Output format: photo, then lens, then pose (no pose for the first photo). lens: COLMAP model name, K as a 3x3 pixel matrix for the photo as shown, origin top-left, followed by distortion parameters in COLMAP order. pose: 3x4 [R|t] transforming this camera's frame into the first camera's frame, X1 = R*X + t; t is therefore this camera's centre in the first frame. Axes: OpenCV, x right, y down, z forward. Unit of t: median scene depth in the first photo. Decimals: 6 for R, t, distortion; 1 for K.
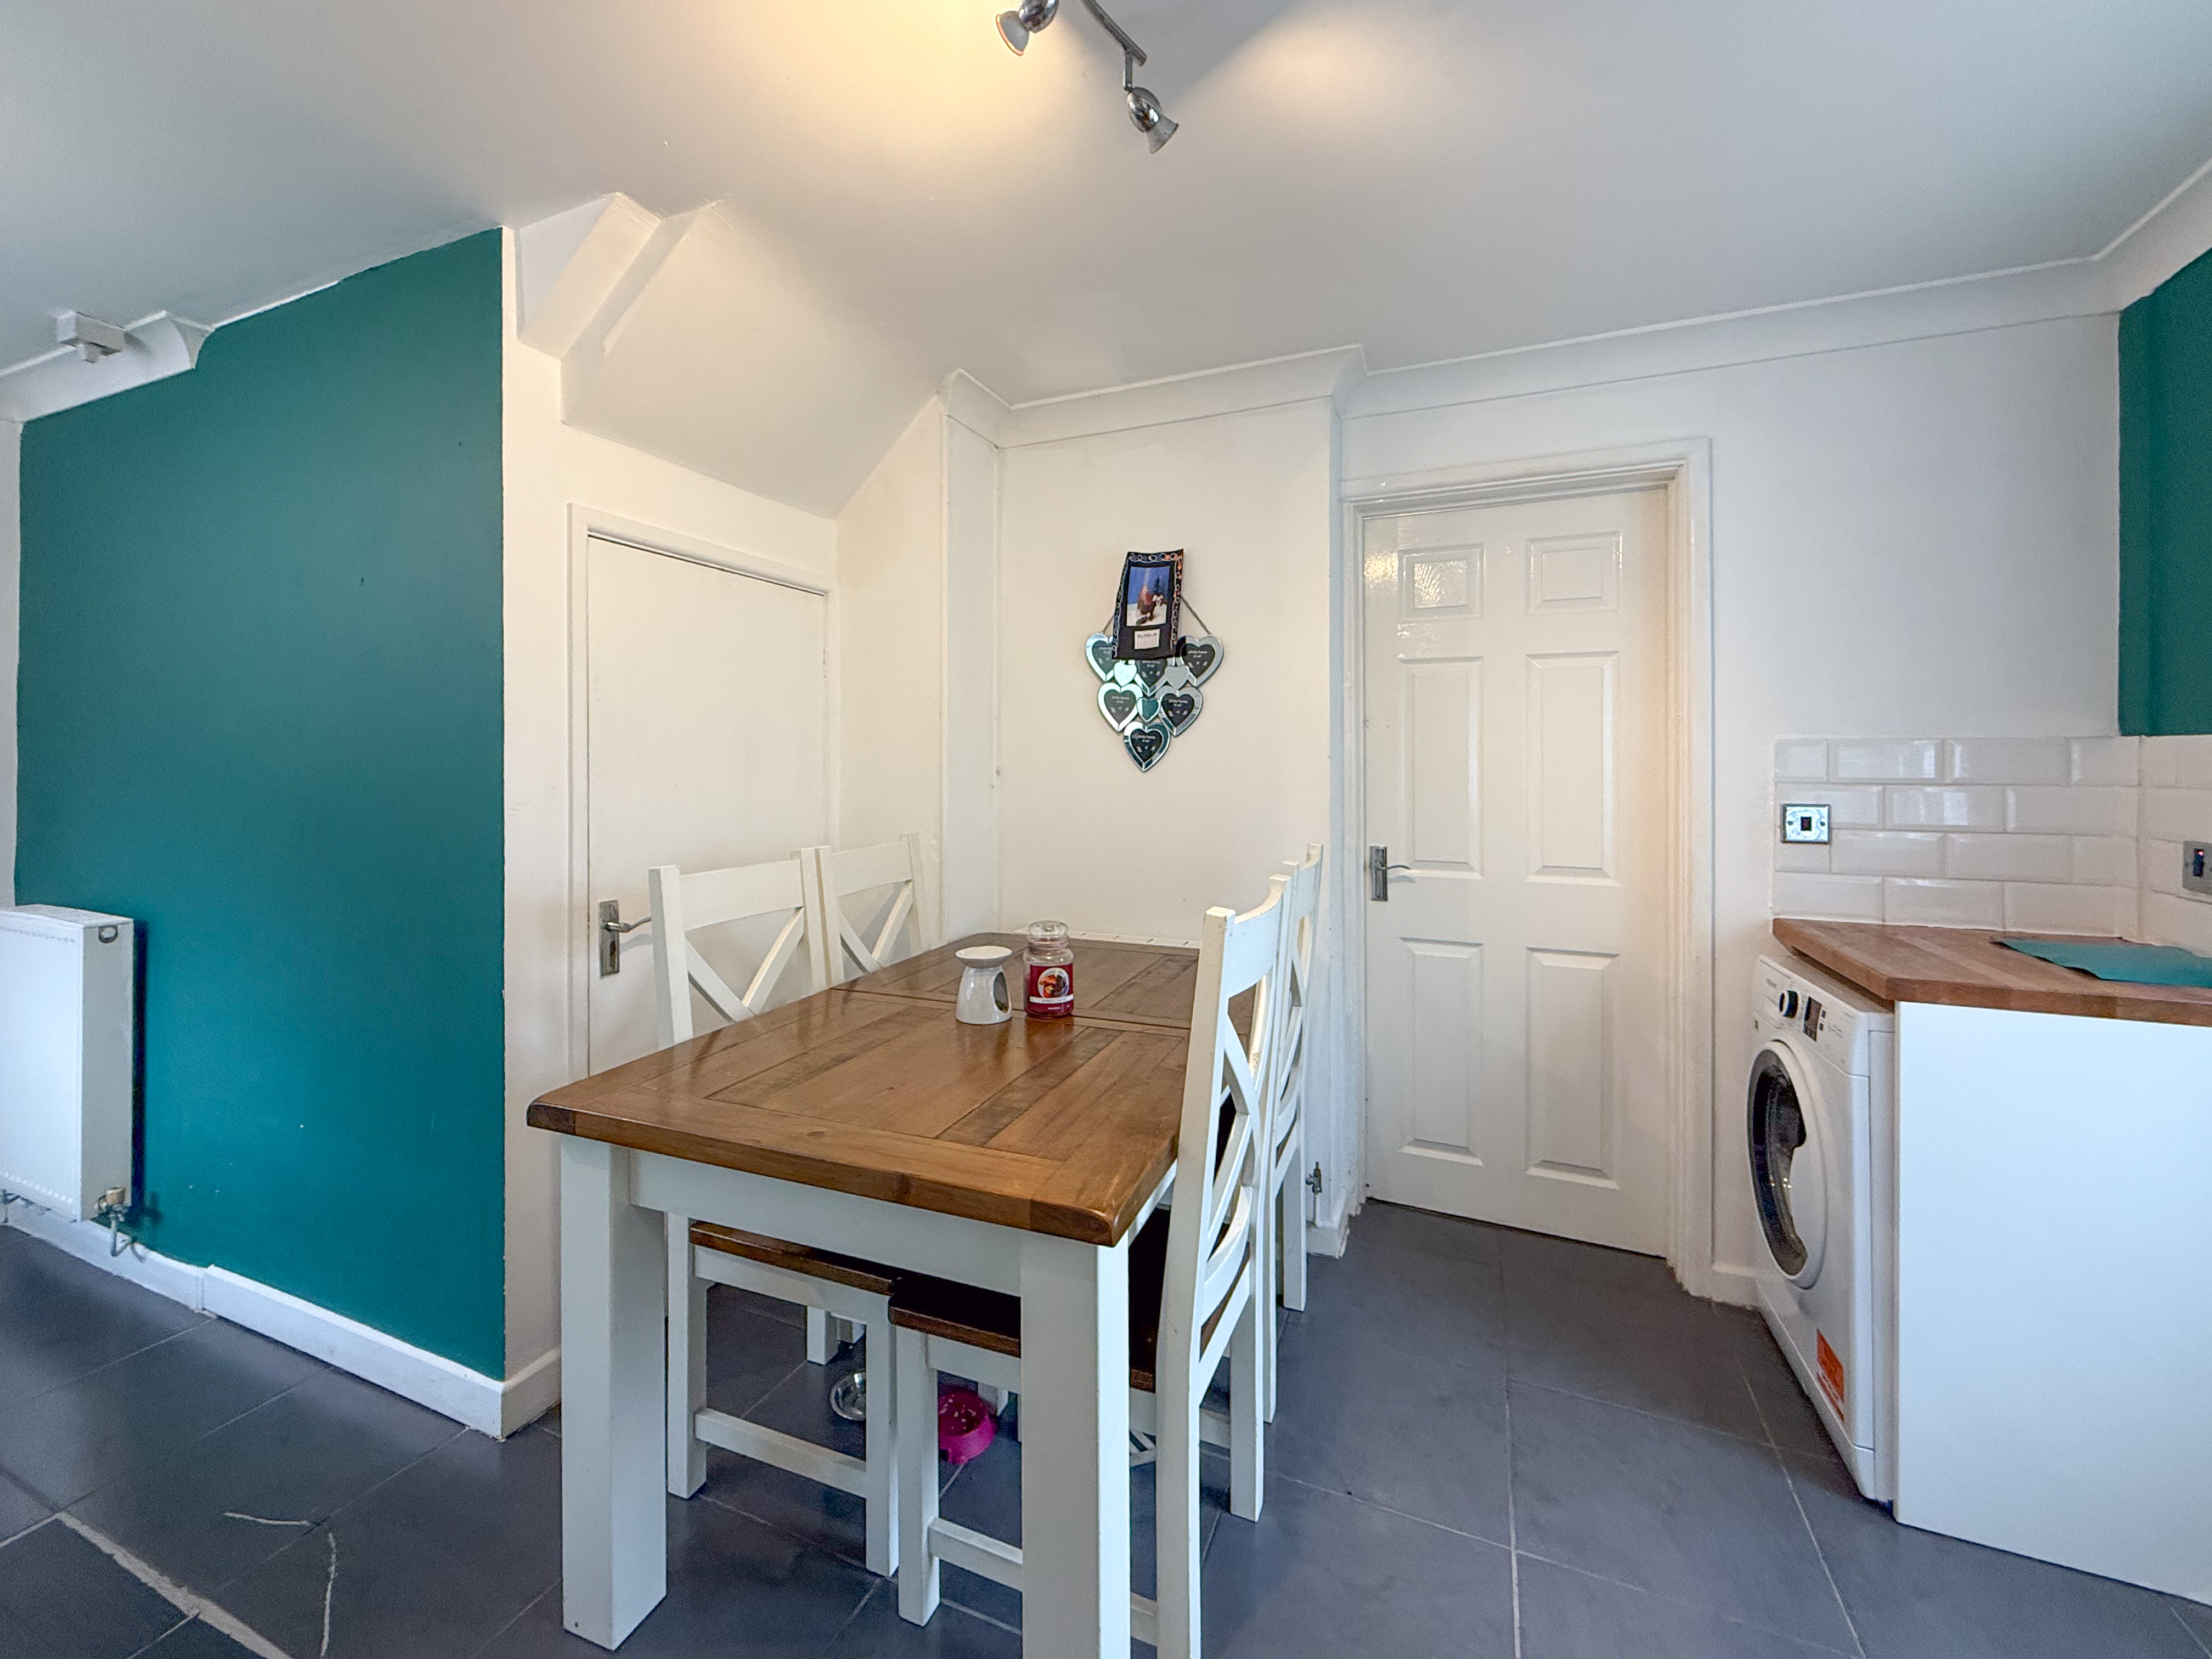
lens RADIAL K [[907.1, 0, 1066.3], [0, 907.1, 753.5], [0, 0, 1]] dist [0.001231, -0.000380]
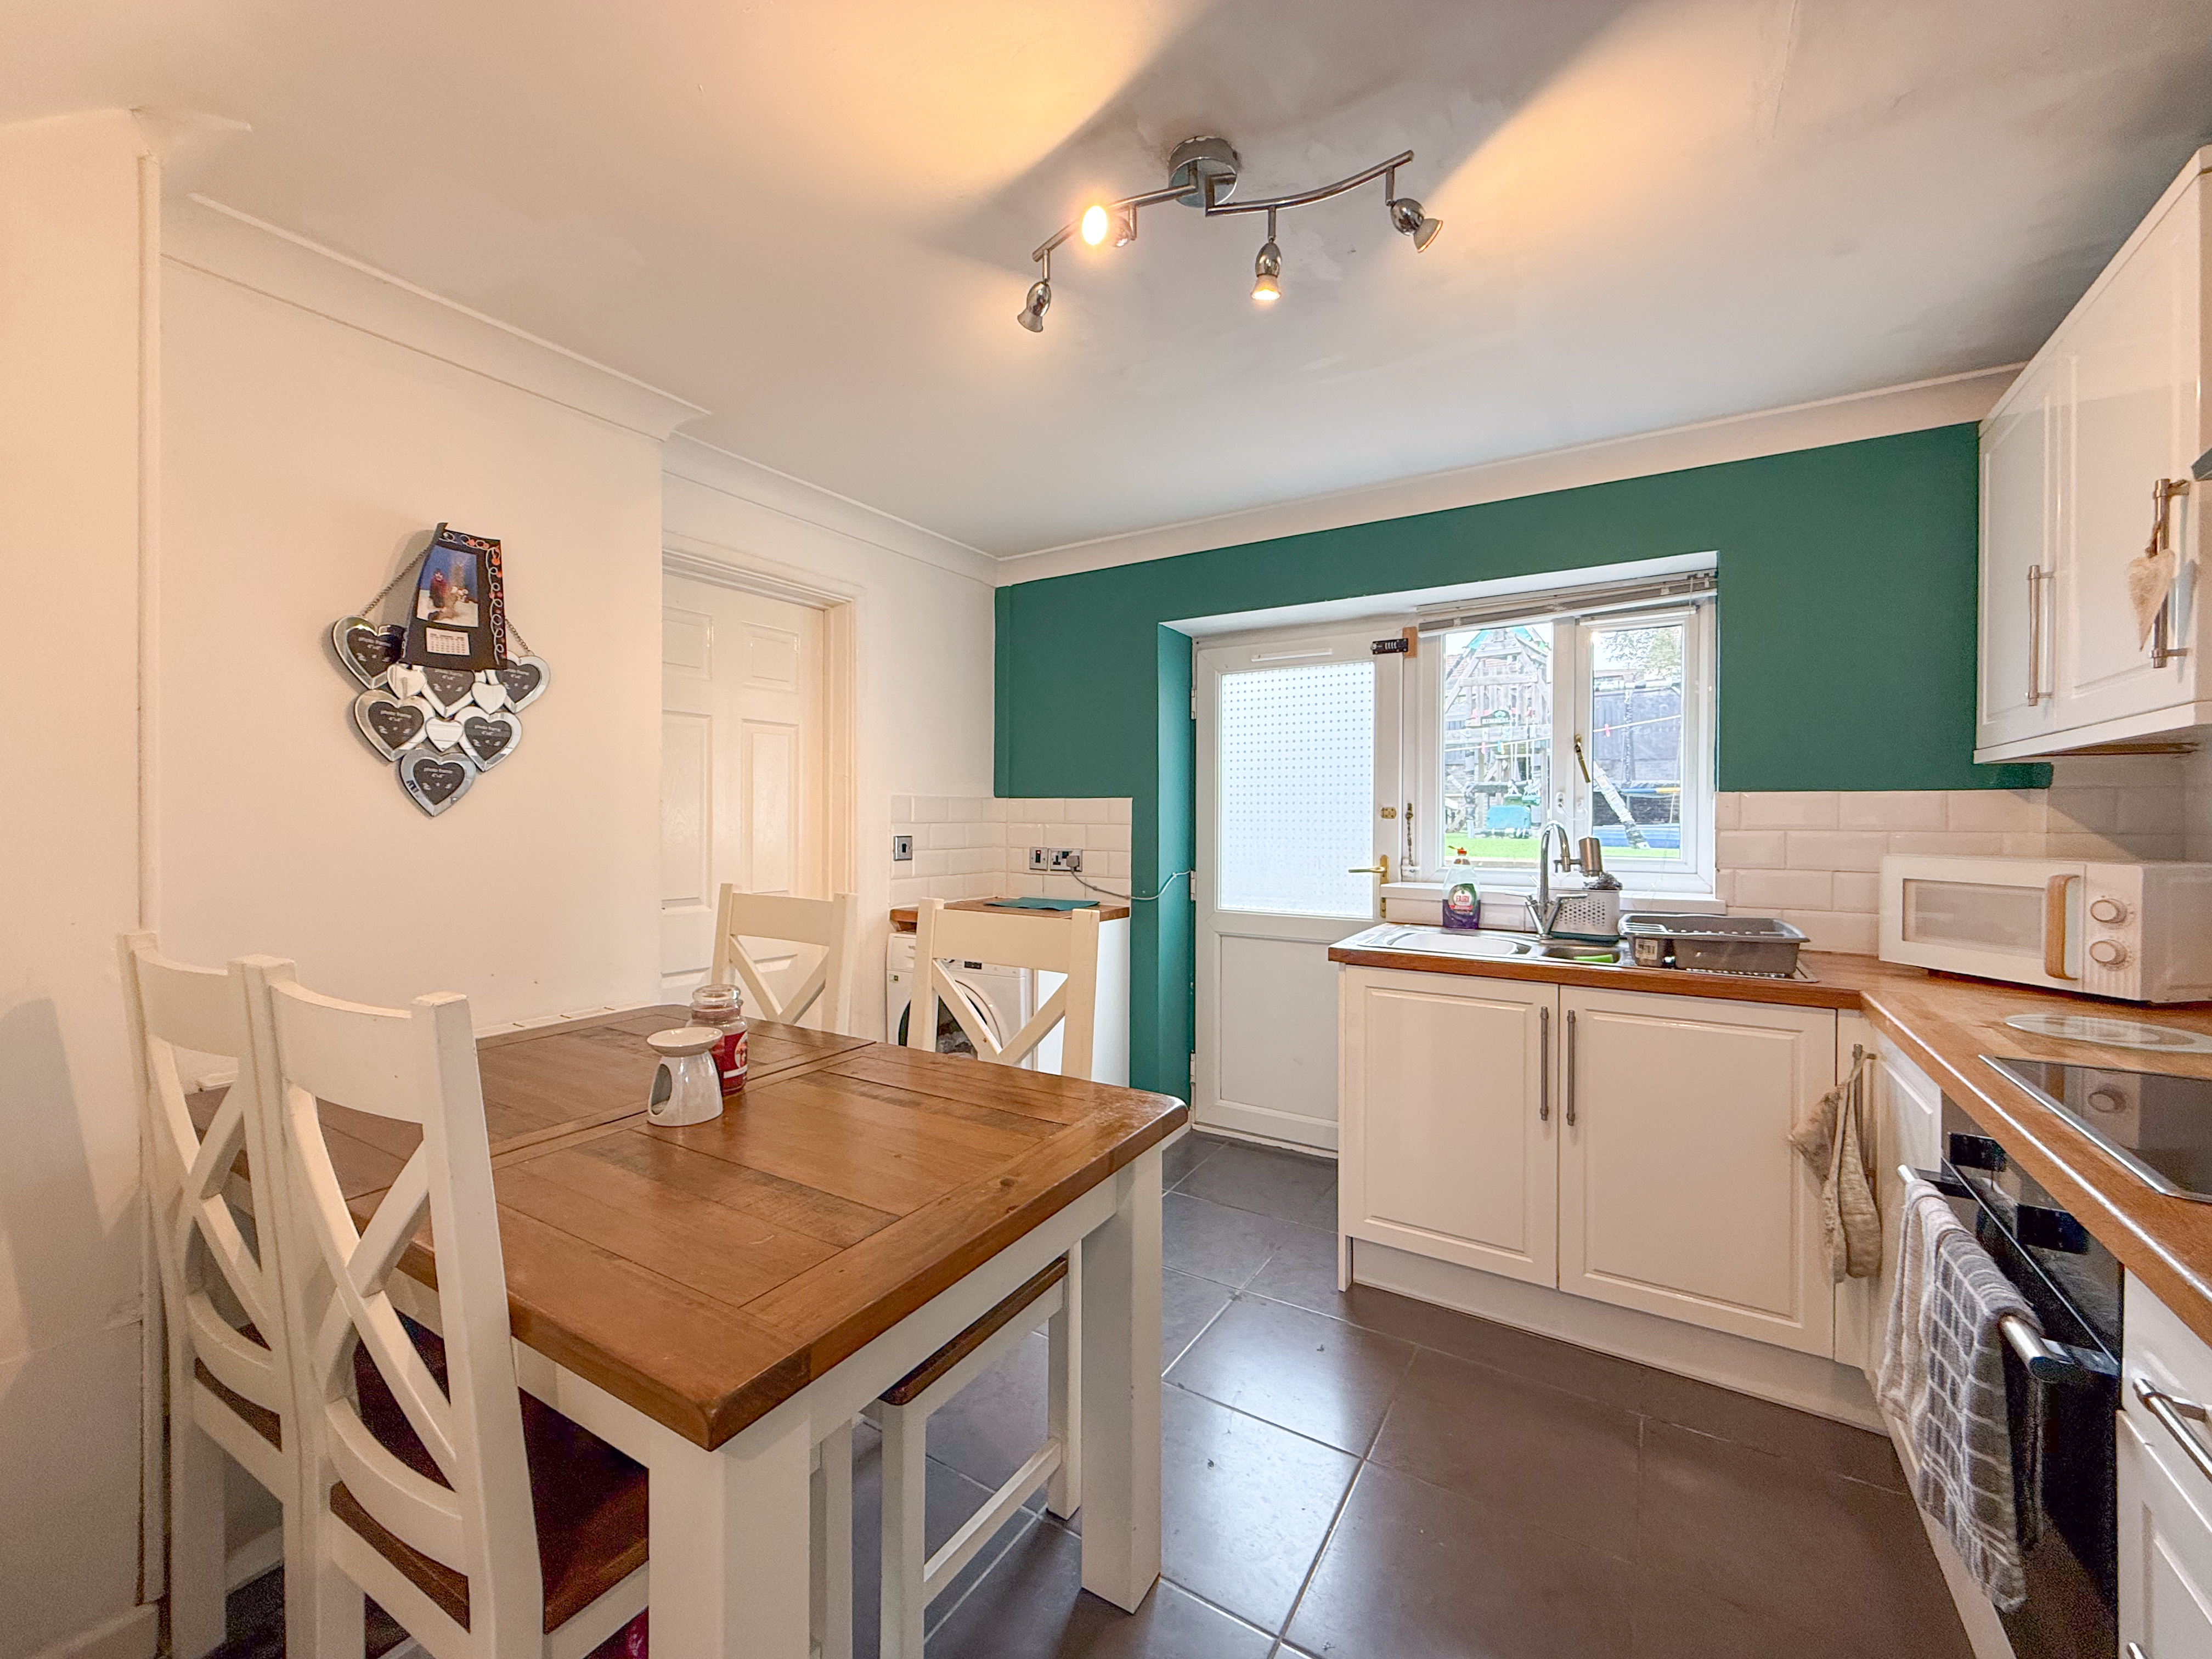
lens RADIAL K [[891.4, 0, 1094.4], [0, 891.4, 811.5], [0, 0, 1]] dist [-0.000375, -0.000308]
pose [[0.148843, 0.004087, 0.988852, -0.572695], [-0.017190, 0.999851, -0.001545, 0.007430], [-0.988711, -0.016768, 0.148891, 0.355821]]
